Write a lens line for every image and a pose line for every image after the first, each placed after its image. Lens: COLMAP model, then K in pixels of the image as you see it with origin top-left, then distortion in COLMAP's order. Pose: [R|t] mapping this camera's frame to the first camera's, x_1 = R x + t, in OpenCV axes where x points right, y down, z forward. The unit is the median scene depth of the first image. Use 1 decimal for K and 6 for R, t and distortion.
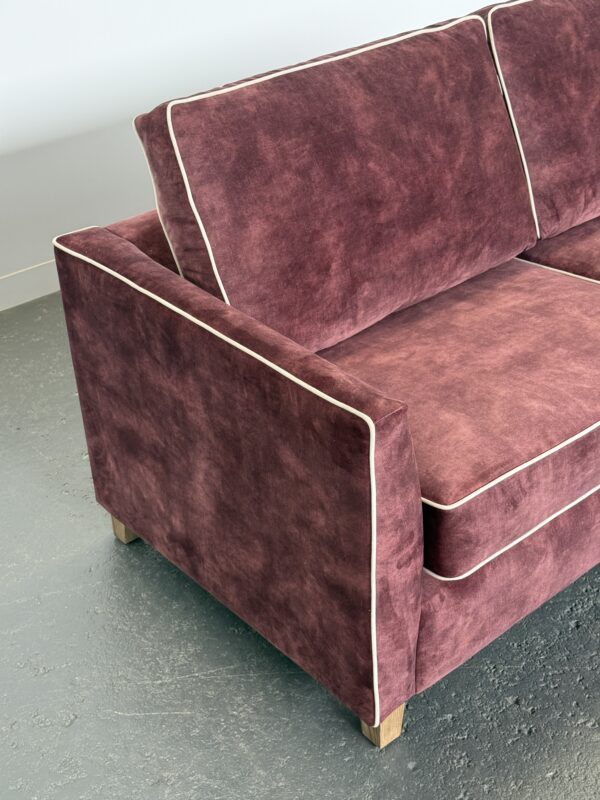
lens RADIAL K [[1112.0, 0, 300.0], [0, 1112.0, 400.0], [0, 0, 1]] dist [0.148628, -0.095818]
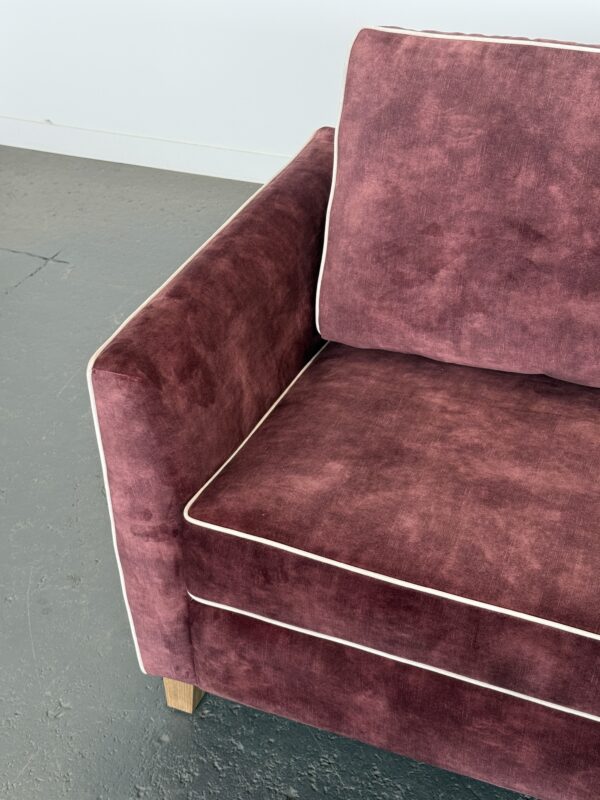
lens RADIAL K [[1112.0, 0, 300.0], [0, 1112.0, 400.0], [0, 0, 1]] dist [0.148628, -0.095818]
pose [[0.456769, 0.541475, -0.705809, 0.645350], [-0.467545, 0.821118, 0.327362, -0.272979], [0.756811, 0.180469, 0.628226, 0.404442]]
